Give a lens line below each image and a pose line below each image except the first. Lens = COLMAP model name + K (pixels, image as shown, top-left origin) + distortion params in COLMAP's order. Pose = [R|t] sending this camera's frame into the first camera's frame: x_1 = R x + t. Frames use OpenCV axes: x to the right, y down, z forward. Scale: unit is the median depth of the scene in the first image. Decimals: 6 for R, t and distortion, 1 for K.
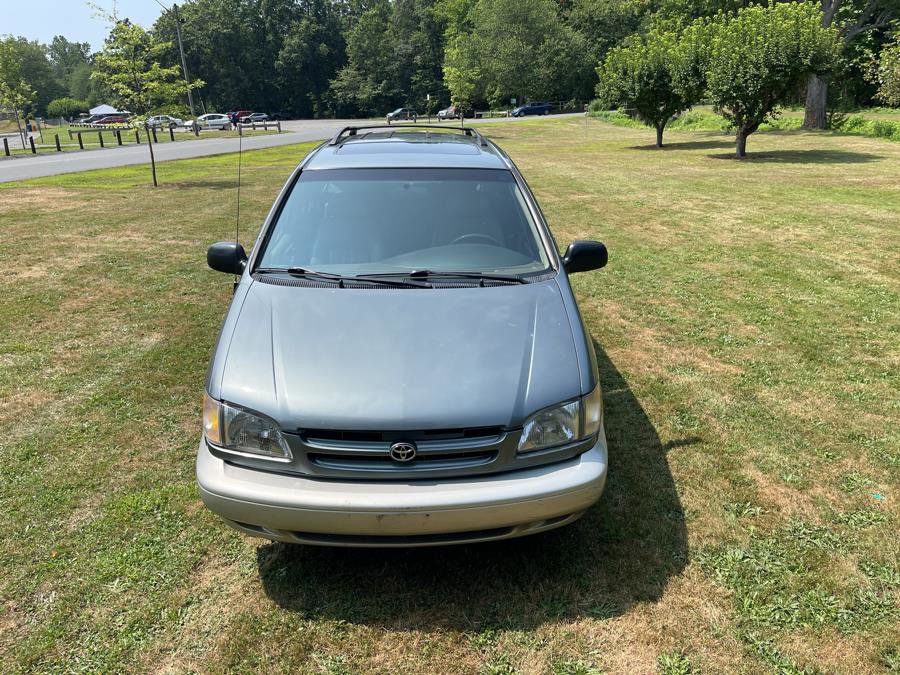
lens RADIAL K [[682.7, 0, 447.8], [0, 682.7, 333.4], [0, 0, 1]] dist [0.083191, -0.119275]
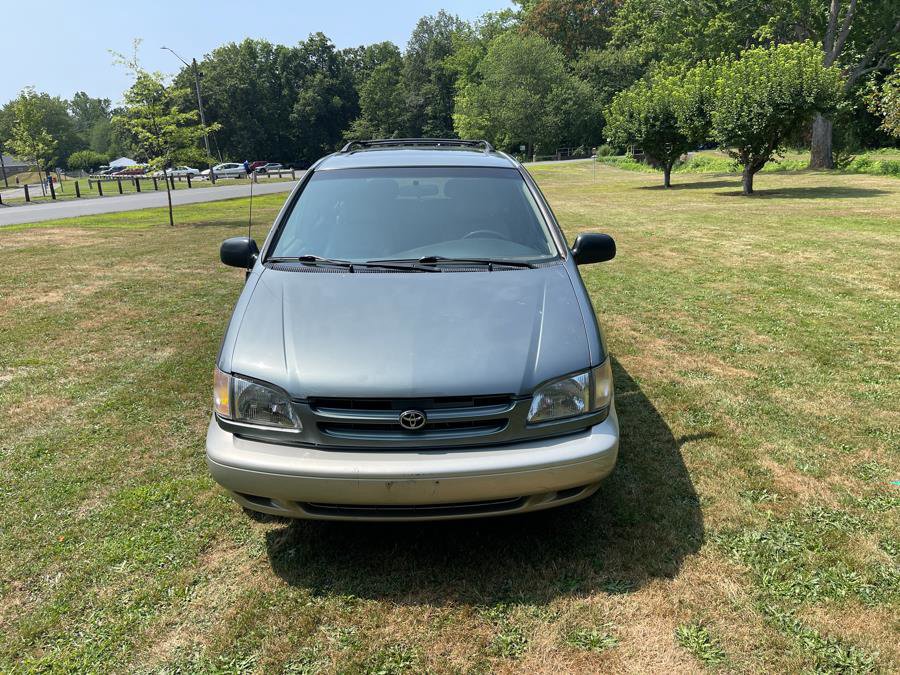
lens RADIAL K [[682.7, 0, 451.1], [0, 682.7, 333.9], [0, 0, 1]] dist [0.083191, -0.119275]
pose [[0.999883, -0.008287, -0.012839, 0.002617], [0.007419, 0.997776, -0.066237, 0.062576], [0.013359, 0.066134, 0.997721, -0.000922]]
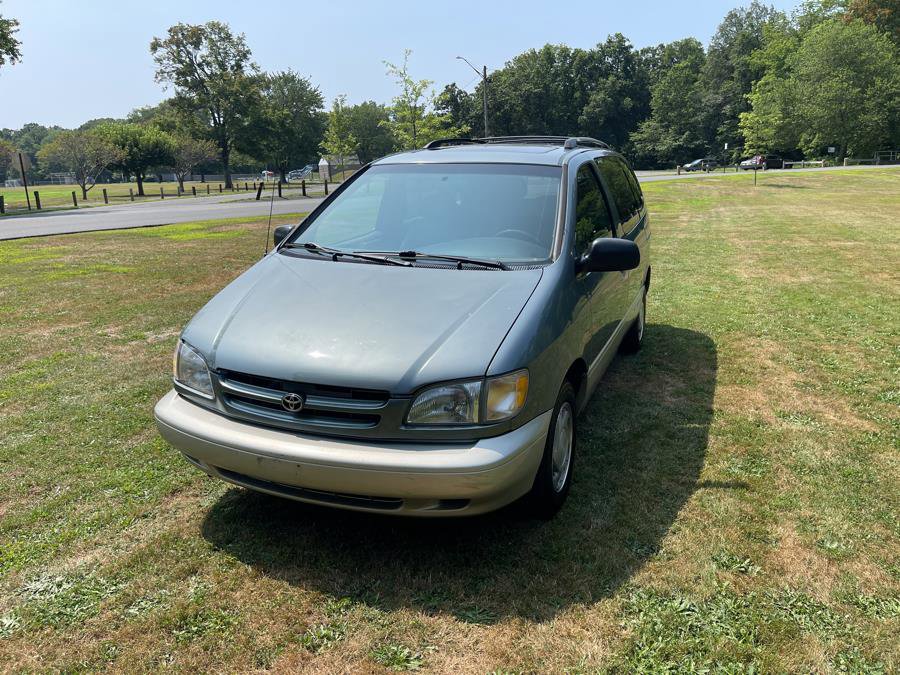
lens RADIAL K [[682.7, 0, 451.0], [0, 682.7, 333.3], [0, 0, 1]] dist [0.083191, -0.119275]
pose [[0.914219, 0.099103, -0.392915, 0.299633], [-0.127223, 0.990802, -0.046113, 0.047726], [0.384731, 0.092146, 0.918418, 0.072458]]
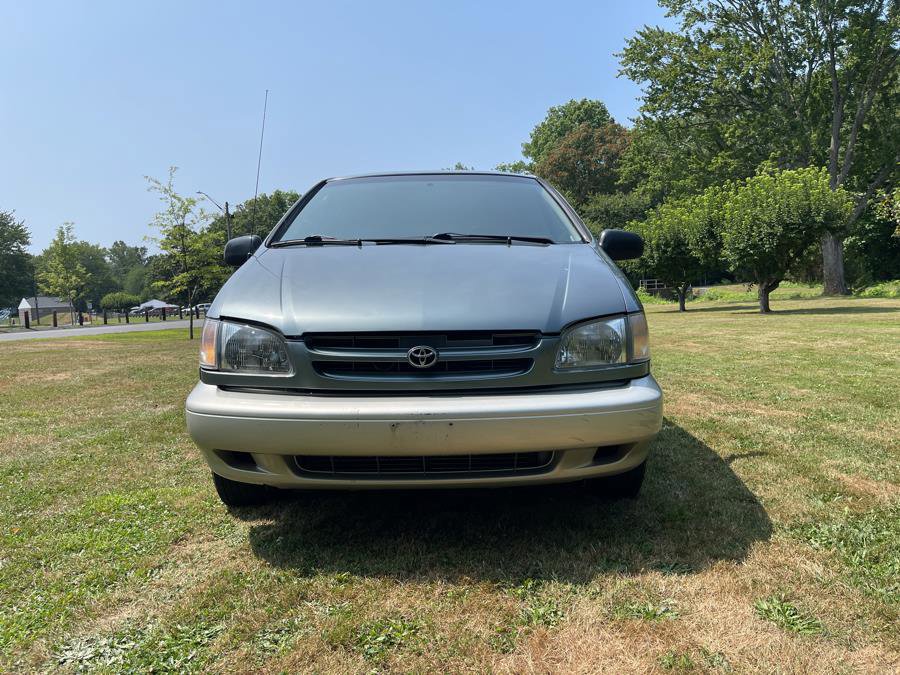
lens RADIAL K [[682.7, 0, 449.7], [0, 682.7, 337.1], [0, 0, 1]] dist [0.083191, -0.119275]
pose [[0.999170, -0.015128, -0.037814, 0.001217], [0.004724, 0.965239, -0.261326, 0.204512], [0.040453, 0.260931, 0.964509, 0.089873]]
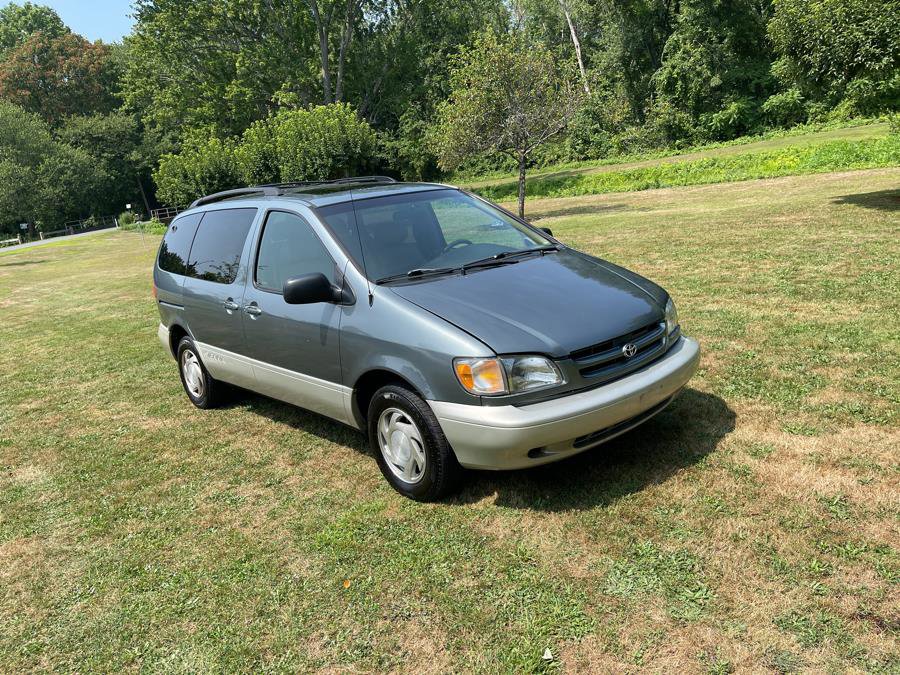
lens RADIAL K [[682.7, 0, 452.3], [0, 682.7, 334.1], [0, 0, 1]] dist [0.083191, -0.119275]
pose [[0.769876, -0.228323, 0.595952, -0.618248], [0.312057, 0.949244, -0.039451, 0.048259], [-0.556697, 0.216343, 0.802050, 0.057075]]
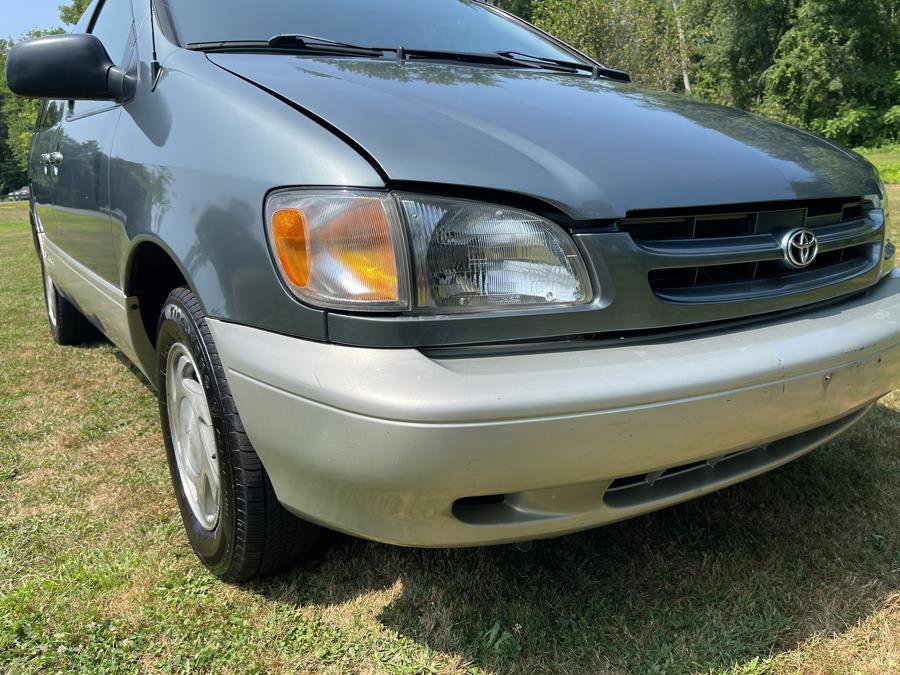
lens RADIAL K [[682.7, 0, 449.5], [0, 682.7, 336.6], [0, 0, 1]] dist [0.083191, -0.119275]
pose [[0.845848, -0.141124, 0.514417, -0.288136], [0.197989, 0.978540, -0.057100, 0.116415], [-0.495319, 0.150146, 0.855637, 0.392605]]
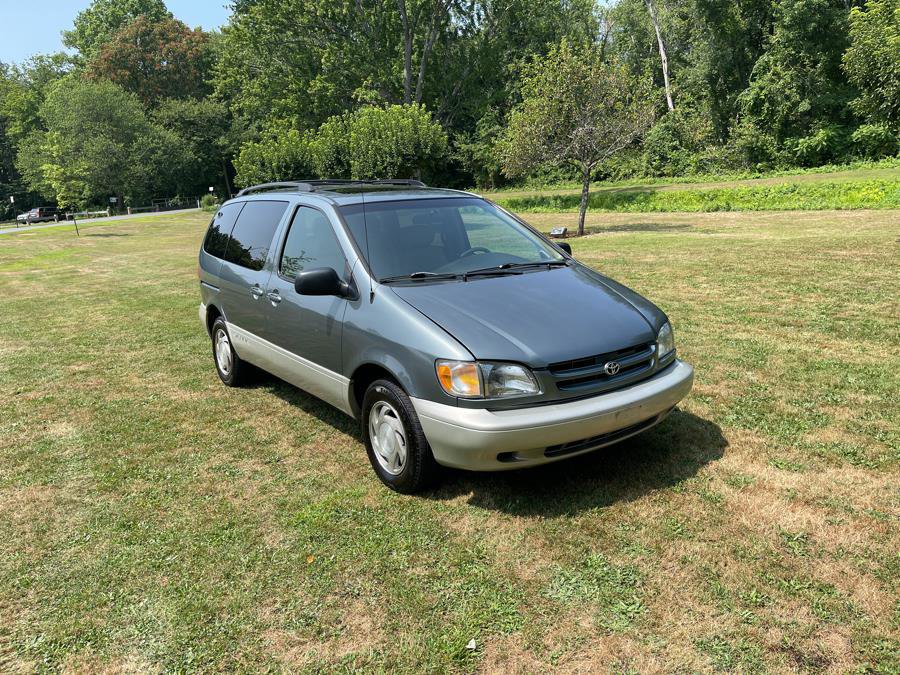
lens RADIAL K [[682.7, 0, 455.9], [0, 682.7, 332.6], [0, 0, 1]] dist [0.083191, -0.119275]
pose [[0.835428, -0.148937, 0.529035, -0.574052], [0.217274, 0.973669, -0.068996, 0.071543], [-0.504829, 0.172587, 0.845791, -0.013472]]
